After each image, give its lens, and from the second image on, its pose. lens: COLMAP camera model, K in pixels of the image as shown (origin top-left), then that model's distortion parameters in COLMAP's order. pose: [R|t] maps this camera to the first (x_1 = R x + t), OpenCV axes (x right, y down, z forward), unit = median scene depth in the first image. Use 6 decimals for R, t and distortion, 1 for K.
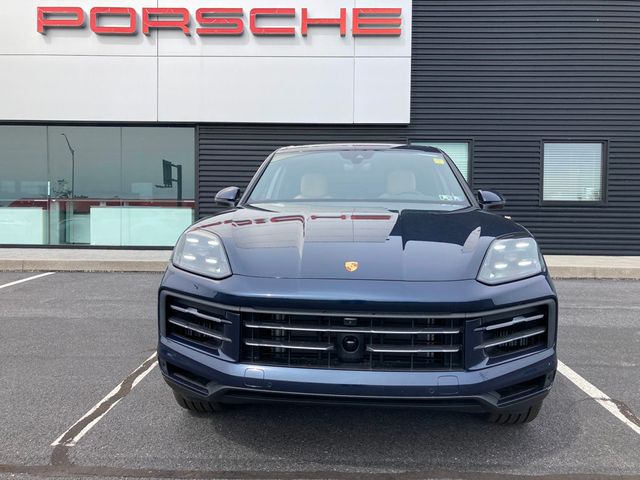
lens RADIAL K [[543.7, 0, 318.7], [0, 543.7, 231.8], [0, 0, 1]] dist [0.020086, -0.006945]
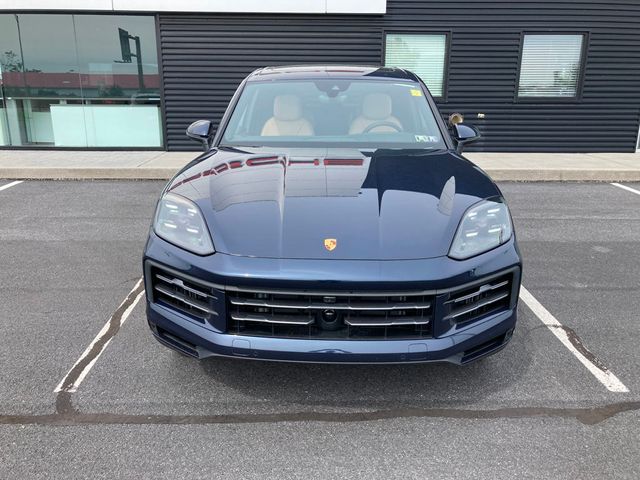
lens RADIAL K [[544.9, 0, 313.8], [0, 544.9, 240.7], [0, 0, 1]] dist [-0.008322, 0.053427]
pose [[0.998946, -0.017563, 0.042412, -0.003590], [0.006915, 0.970945, 0.239203, -0.044321], [-0.045381, -0.238657, 0.970043, -0.001777]]
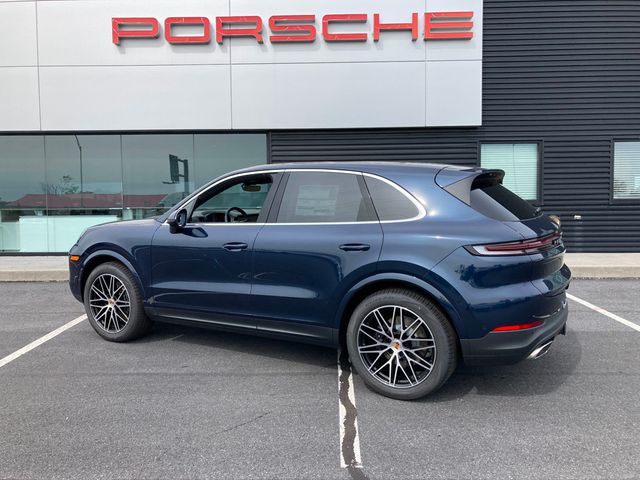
lens RADIAL K [[541.3, 0, 312.4], [0, 541.3, 237.1], [0, 0, 1]] dist [0.017375, 0.006855]
pose [[0.999791, -0.020229, -0.002995, -0.148879], [0.020303, 0.999431, 0.026940, -0.025923], [0.002449, -0.026996, 0.999633, -0.015924]]
